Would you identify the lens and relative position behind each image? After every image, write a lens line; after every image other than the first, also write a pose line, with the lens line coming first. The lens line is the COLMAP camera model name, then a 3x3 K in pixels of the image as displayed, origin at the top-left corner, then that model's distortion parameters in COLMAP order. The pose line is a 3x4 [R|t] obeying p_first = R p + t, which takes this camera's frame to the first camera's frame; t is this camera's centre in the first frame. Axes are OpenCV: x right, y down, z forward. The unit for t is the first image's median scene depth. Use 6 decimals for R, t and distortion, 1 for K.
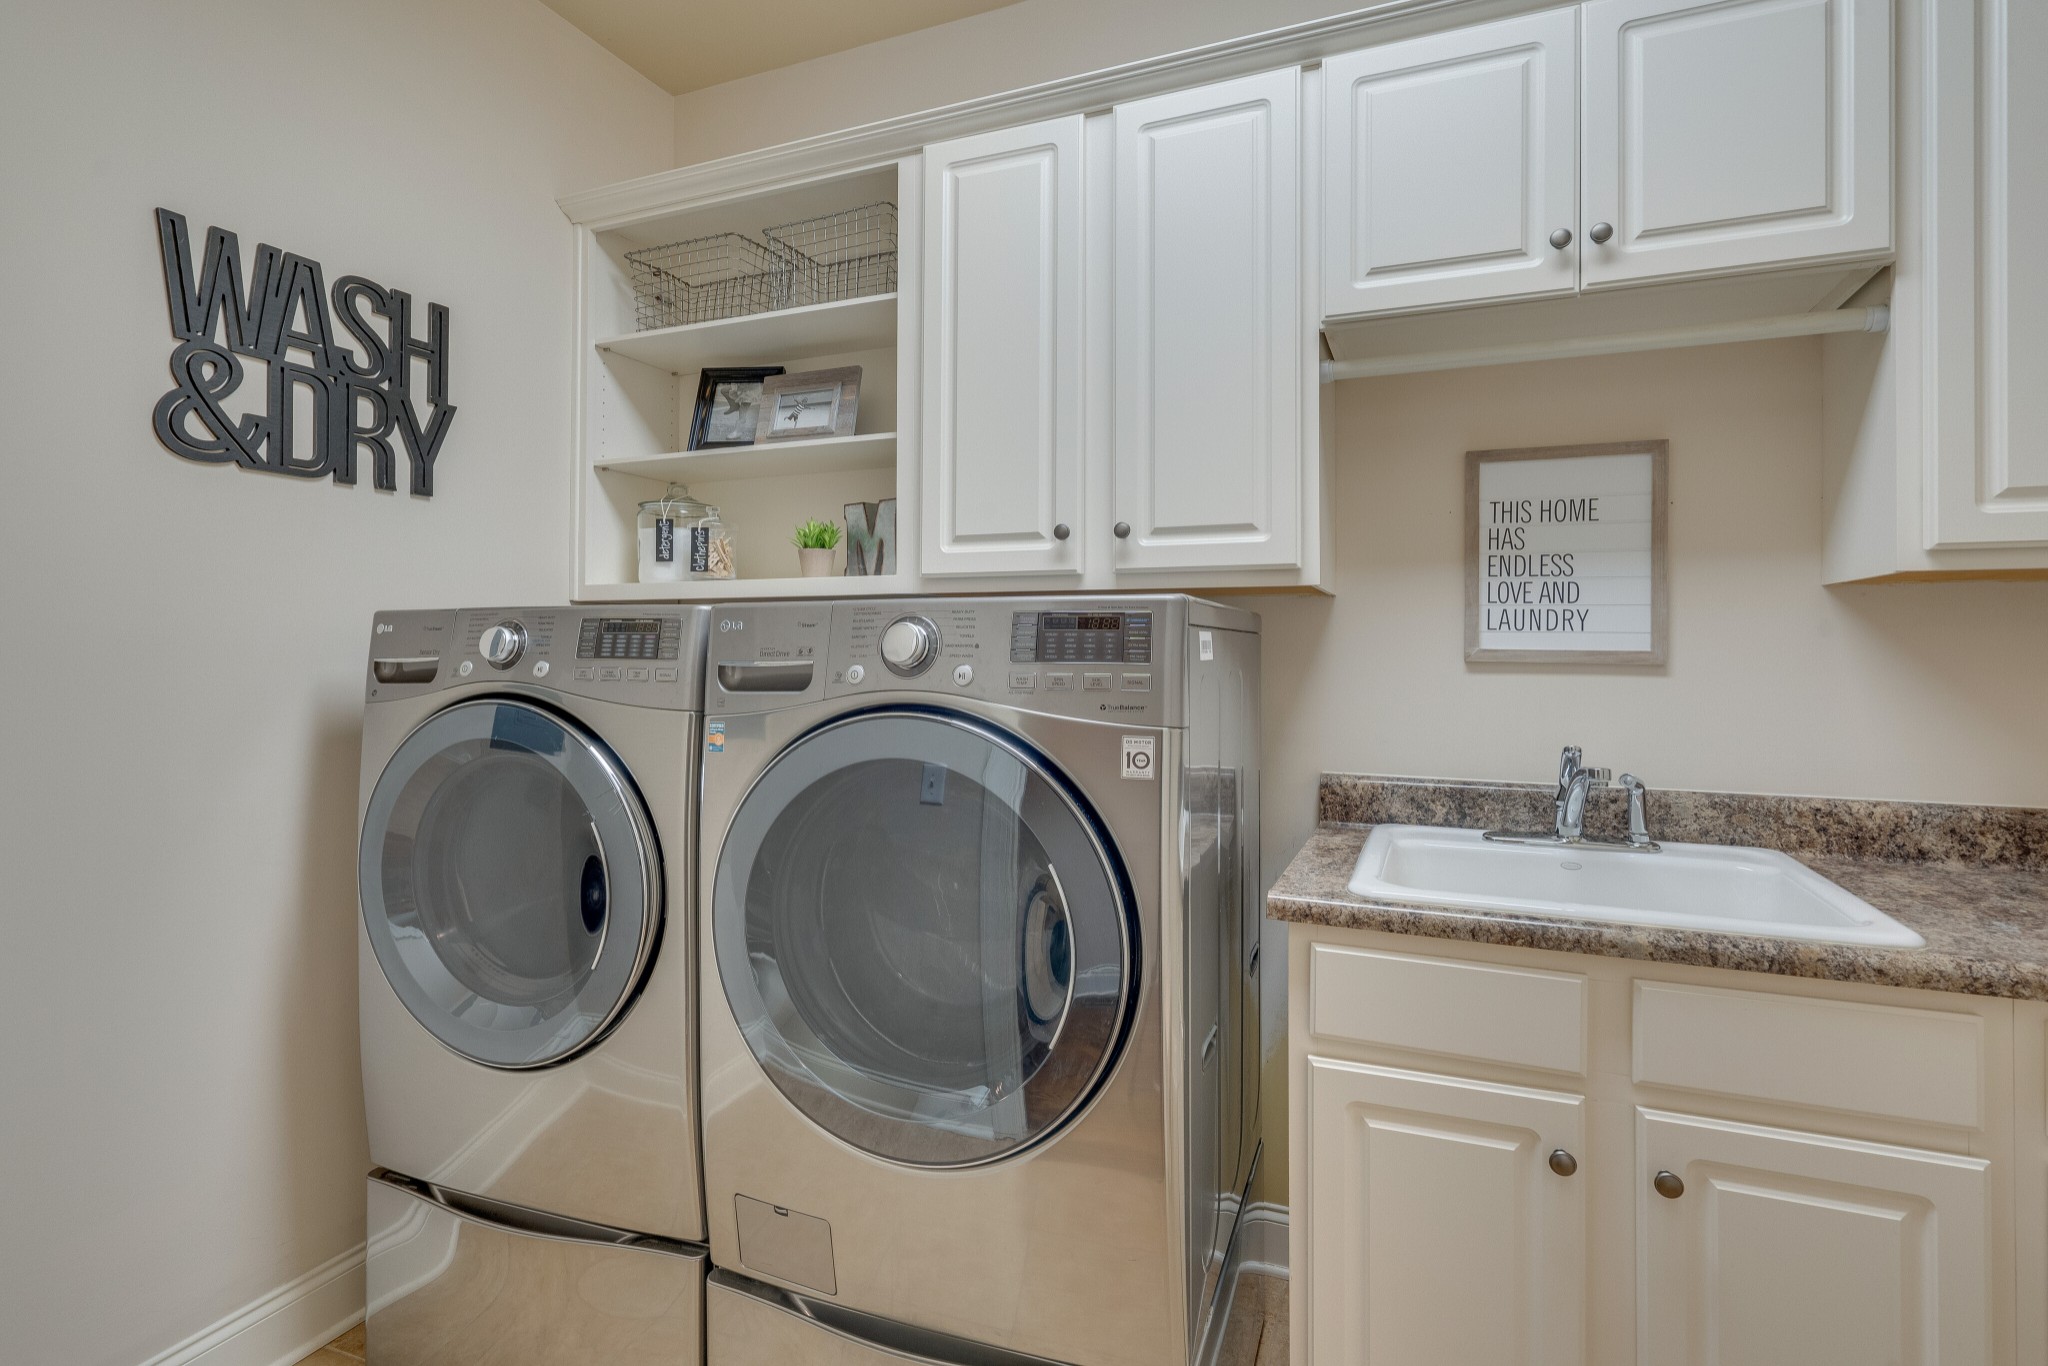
lens RADIAL K [[961.0, 0, 1013.4], [0, 961.0, 640.8], [0, 0, 1]] dist [-0.003349, 0.000821]
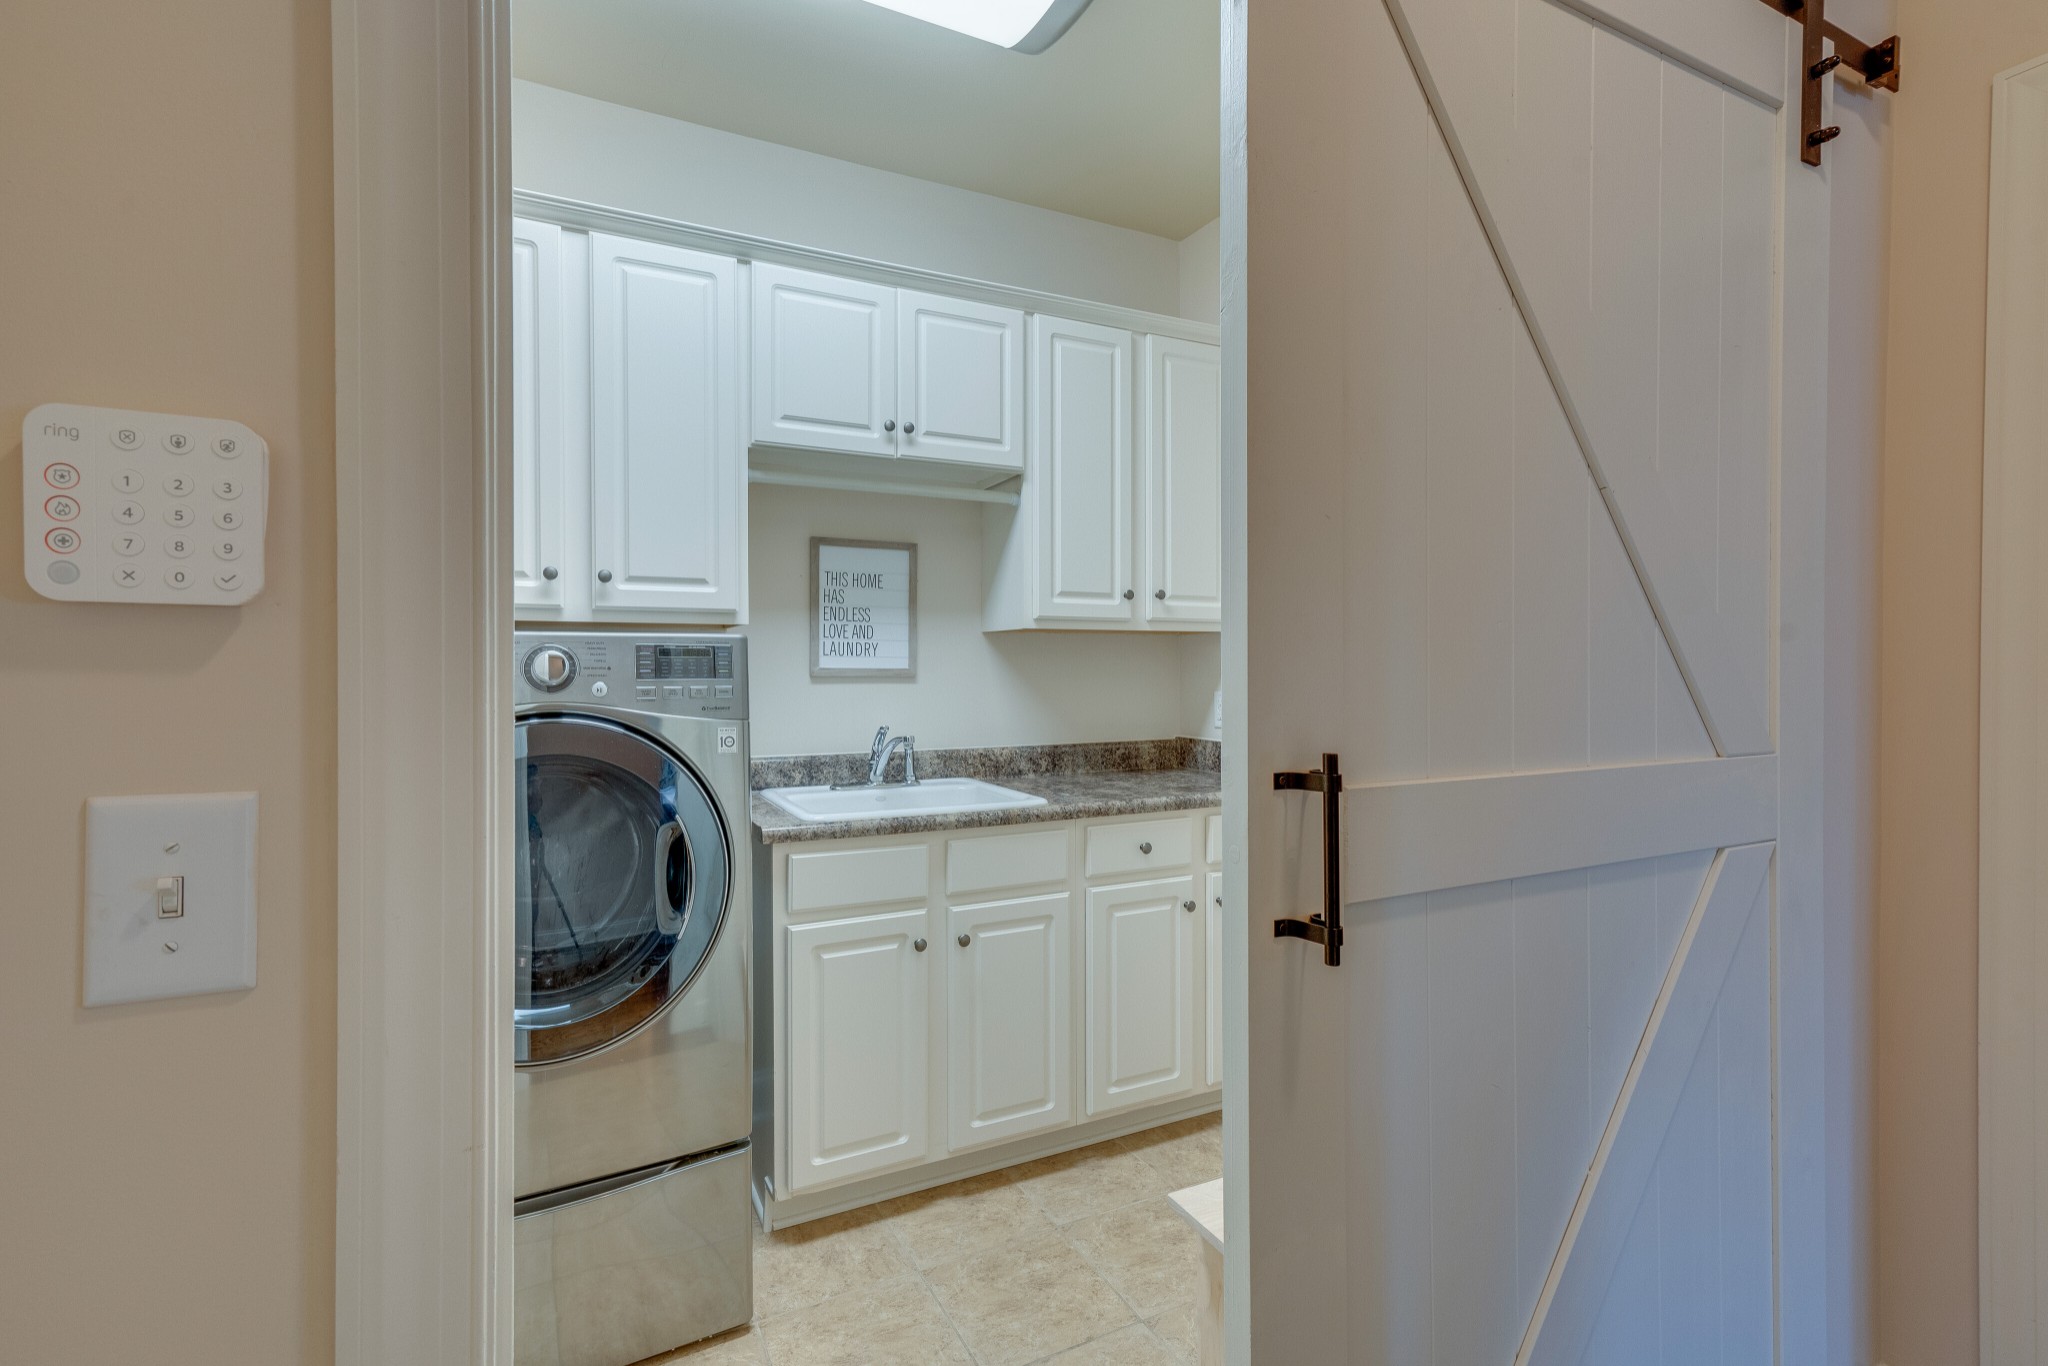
lens RADIAL K [[961.0, 0, 1023.9], [0, 961.0, 675.8], [0, 0, 1]] dist [-0.003349, 0.000821]
pose [[0.641661, -0.011259, 0.766905, -0.533537], [-0.003633, 0.999836, 0.017718, -0.007840], [-0.766980, -0.014155, 0.641515, -0.252273]]
